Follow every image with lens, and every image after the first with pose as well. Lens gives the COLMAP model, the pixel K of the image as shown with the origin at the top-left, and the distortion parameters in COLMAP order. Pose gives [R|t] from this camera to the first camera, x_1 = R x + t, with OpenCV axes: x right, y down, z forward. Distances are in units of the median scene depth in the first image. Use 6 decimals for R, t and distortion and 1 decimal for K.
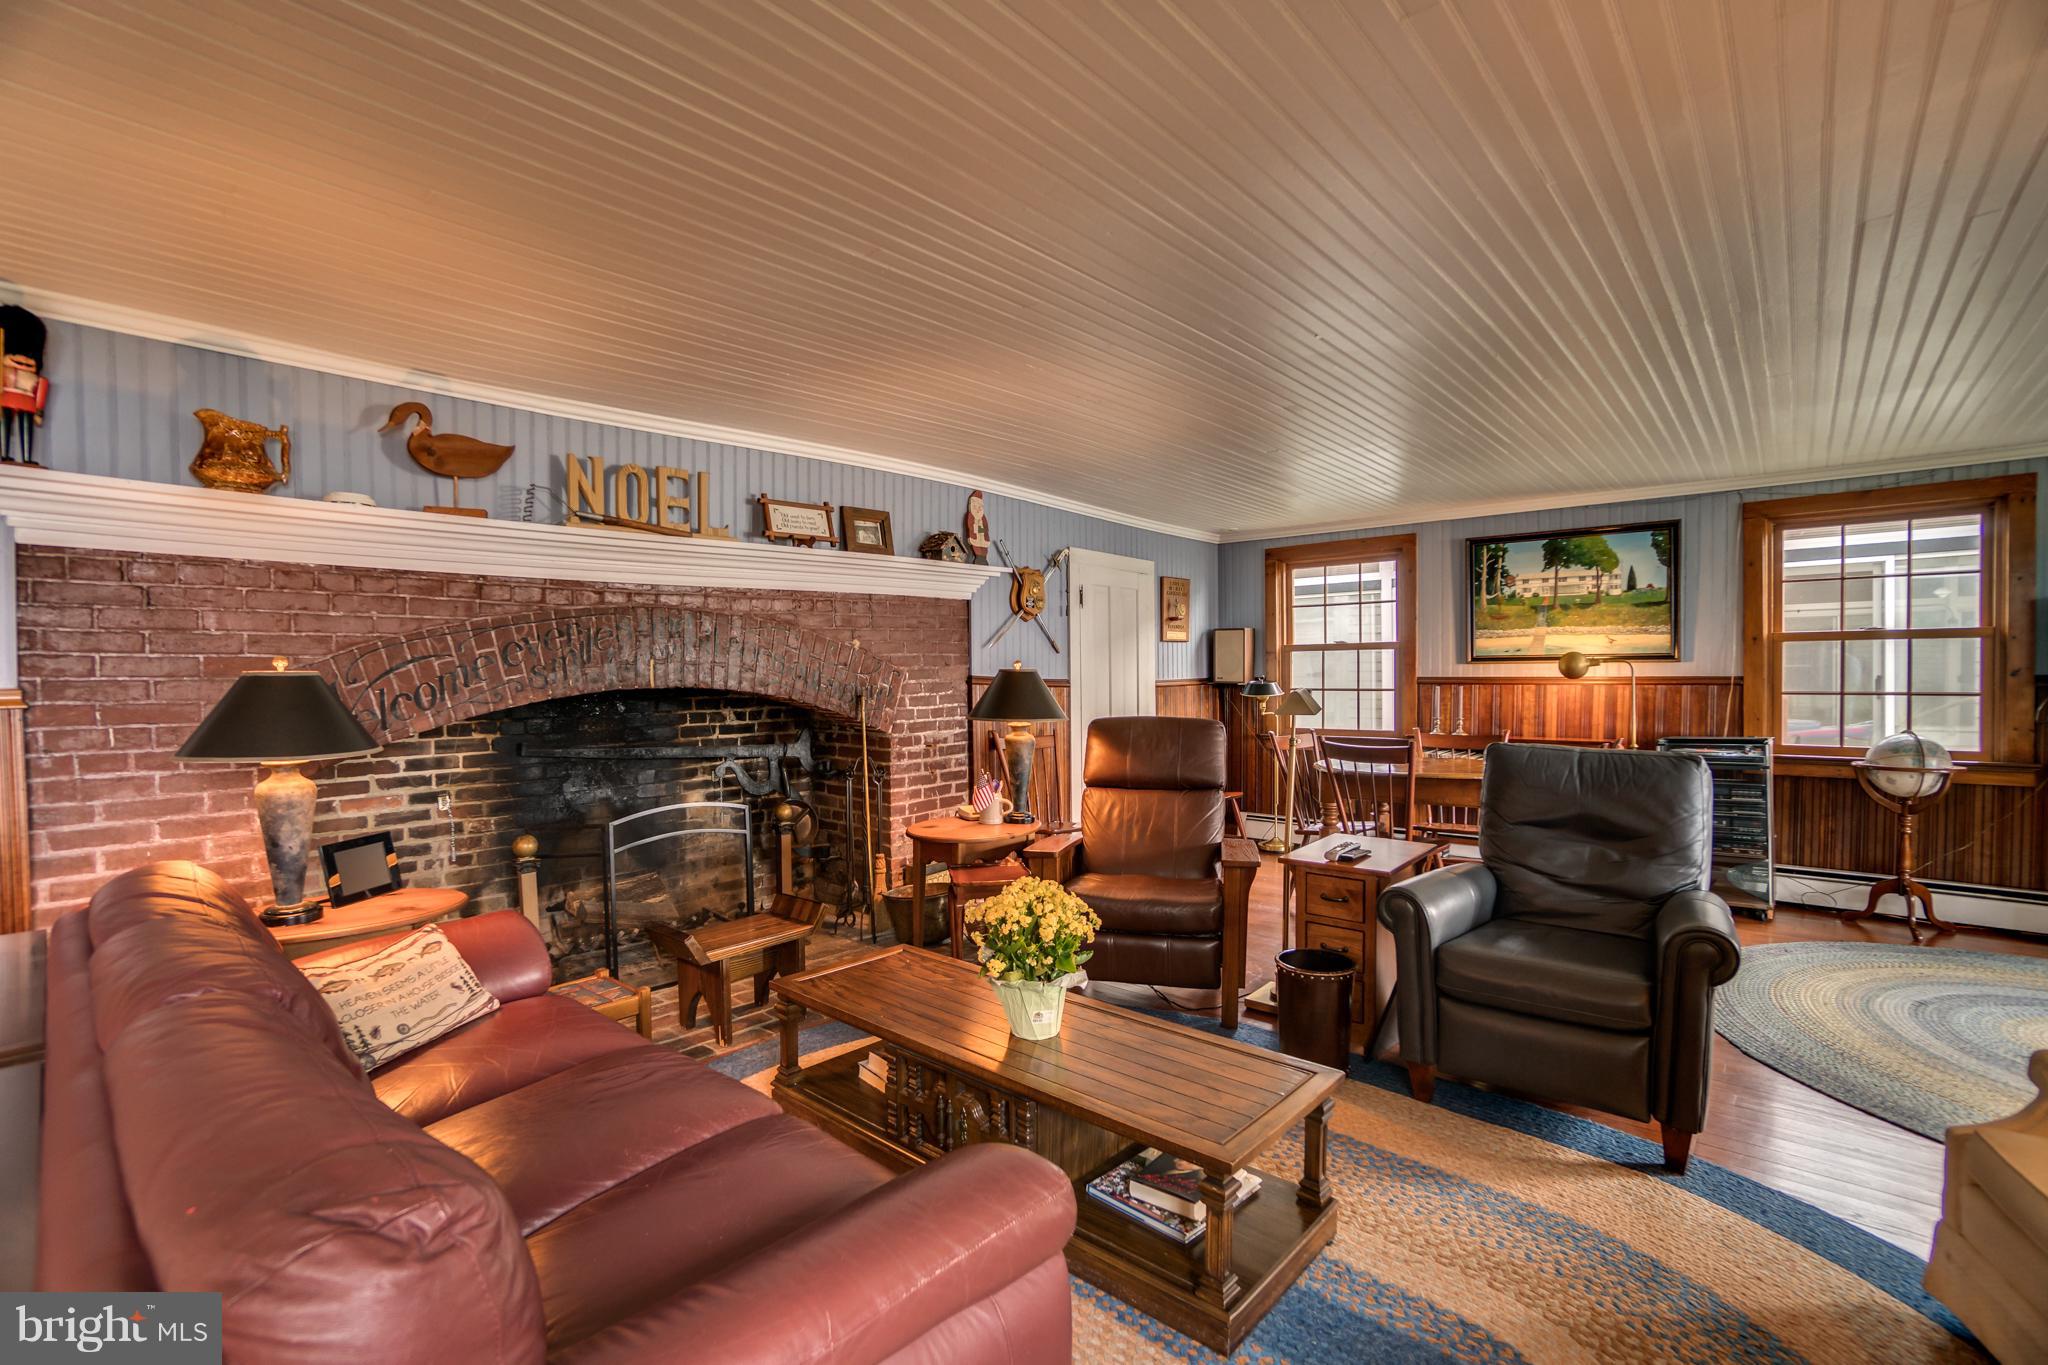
lens RADIAL K [[931.2, 0, 1024.0], [0, 931.2, 682.5], [0, 0, 1]] dist [-0.069812, 0.025711]
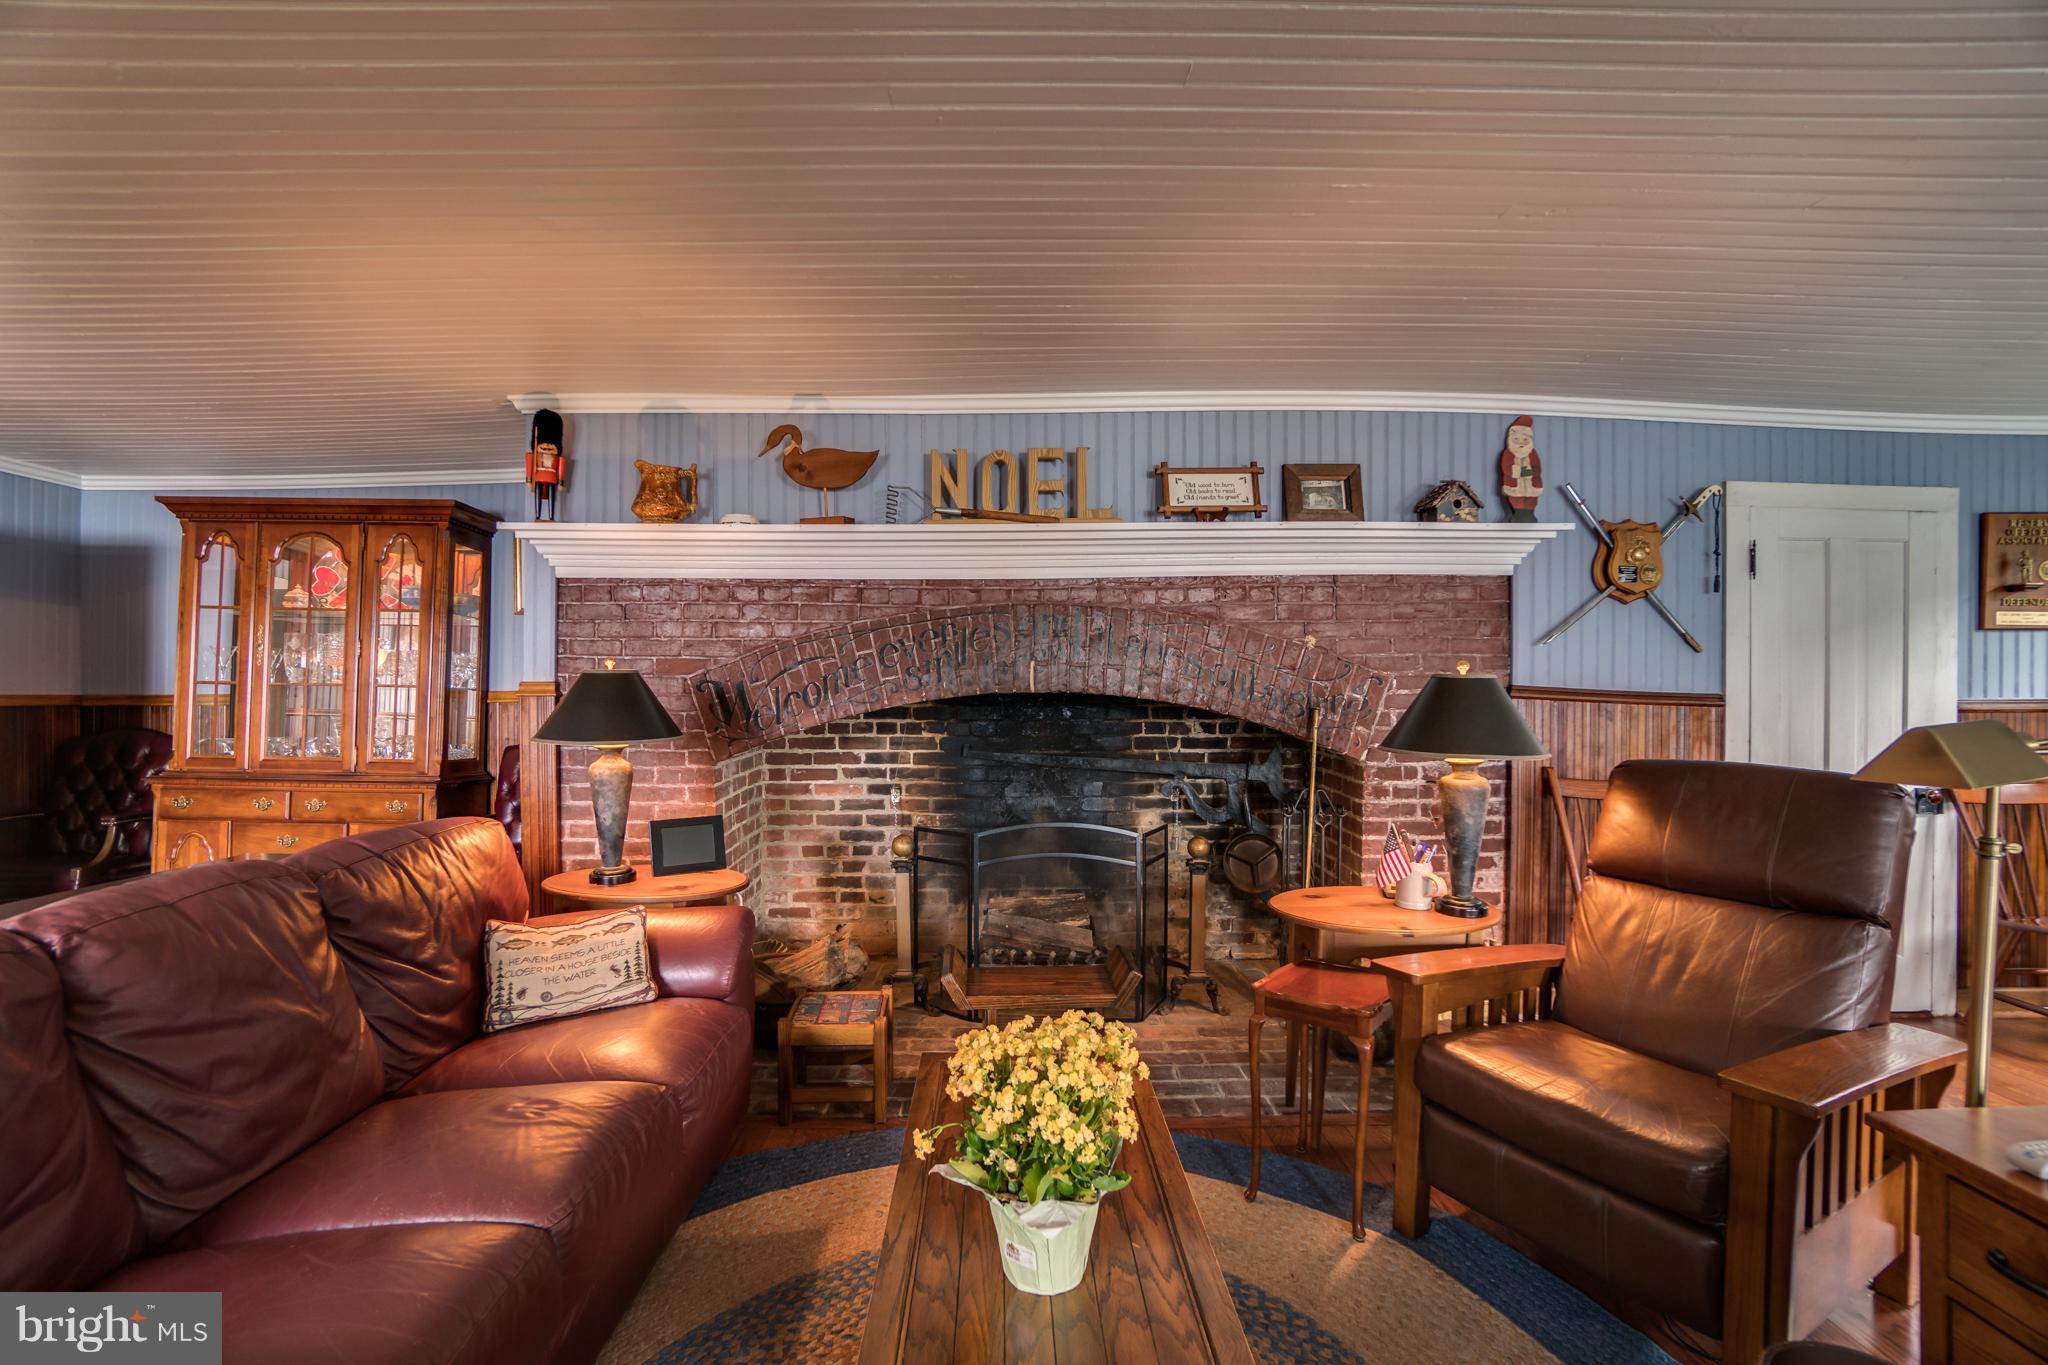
lens RADIAL K [[931.2, 0, 1024.0], [0, 931.2, 682.5], [0, 0, 1]] dist [-0.069812, 0.025711]
pose [[0.668087, 0.011775, -0.743990, 0.268143], [-0.018713, 0.999824, -0.000980, -0.002534], [0.743848, 0.014577, 0.668190, 0.362232]]
